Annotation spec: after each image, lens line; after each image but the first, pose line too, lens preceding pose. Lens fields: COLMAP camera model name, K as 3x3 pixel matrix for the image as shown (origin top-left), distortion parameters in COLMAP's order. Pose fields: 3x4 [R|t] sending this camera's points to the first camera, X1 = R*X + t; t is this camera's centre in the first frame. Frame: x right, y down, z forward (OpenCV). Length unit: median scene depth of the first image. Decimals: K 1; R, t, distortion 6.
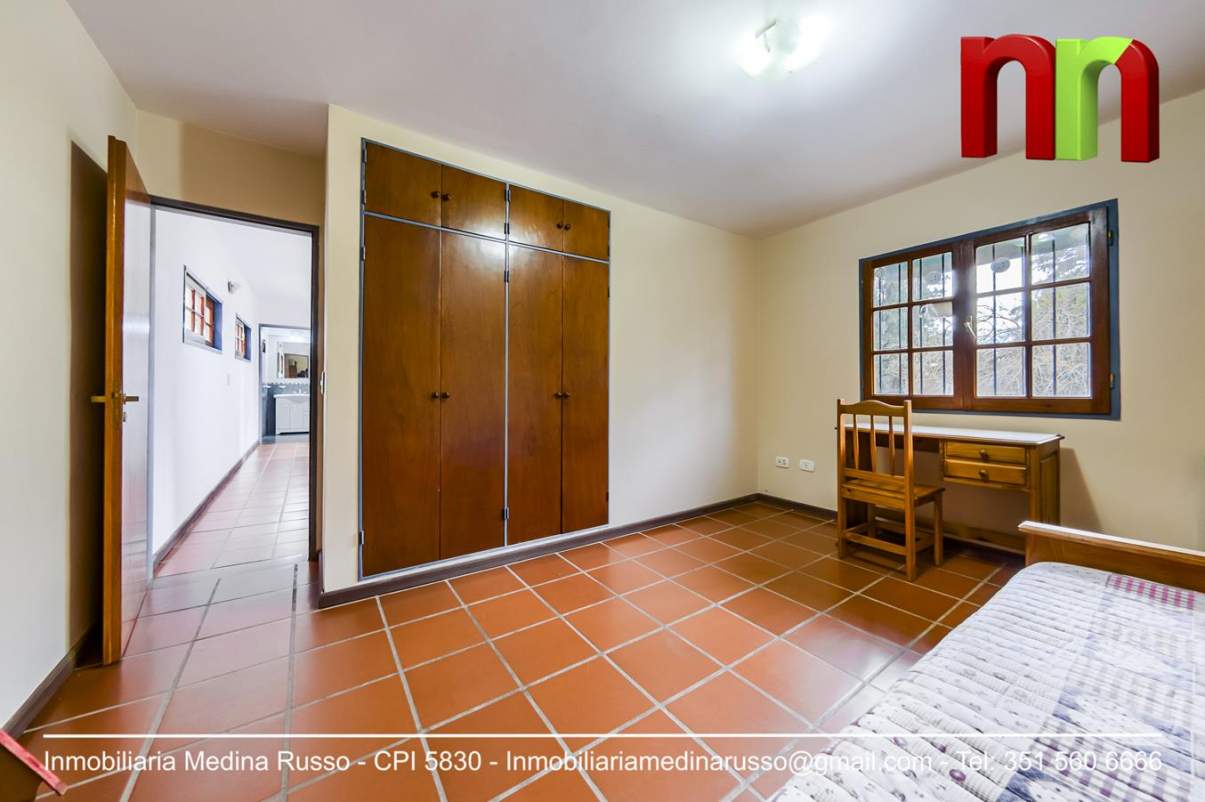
lens RADIAL K [[429.3, 0, 601.4], [0, 429.3, 393.5], [0, 0, 1]] dist [-0.001329, -0.000146]
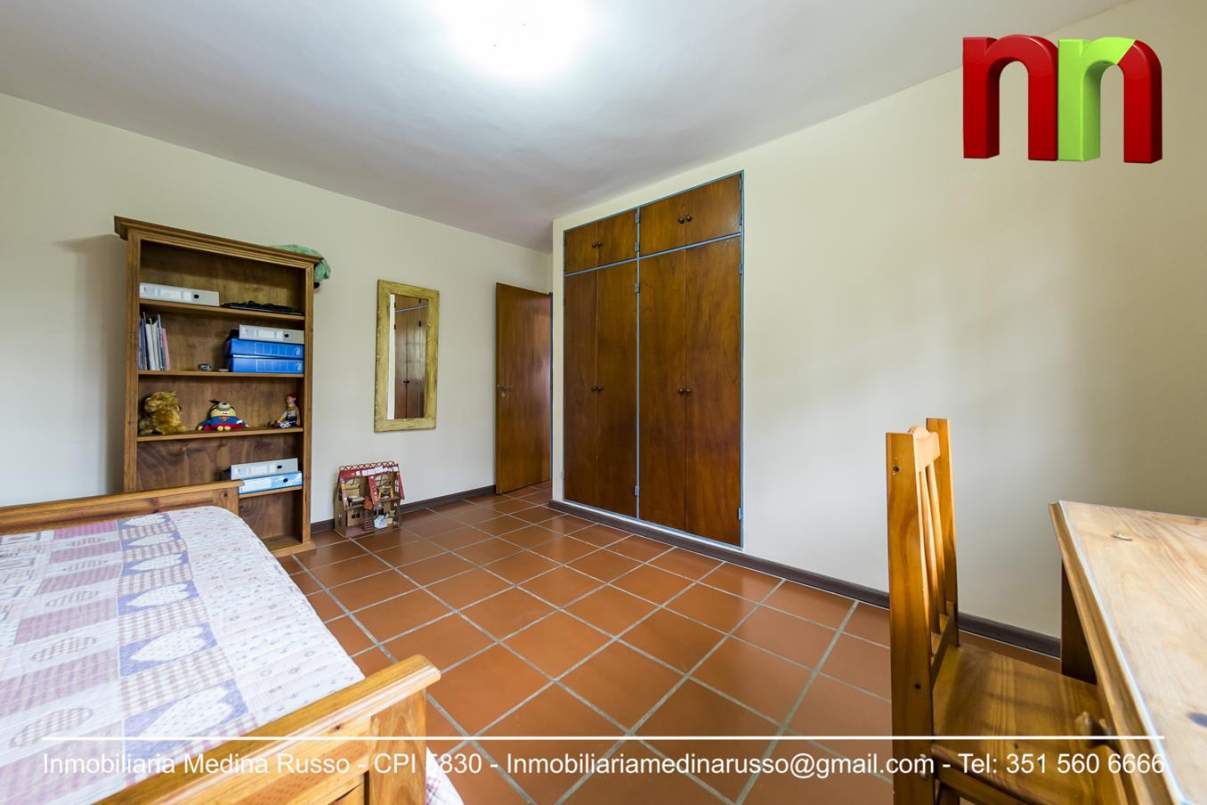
lens RADIAL K [[430.0, 0, 602.4], [0, 430.0, 395.0], [0, 0, 1]] dist [-0.001329, -0.000146]
pose [[0.230458, 0.022184, -0.972829, 0.870588], [-0.018308, 0.999662, 0.018459, -0.002250], [0.972910, 0.013556, 0.230786, 0.621270]]
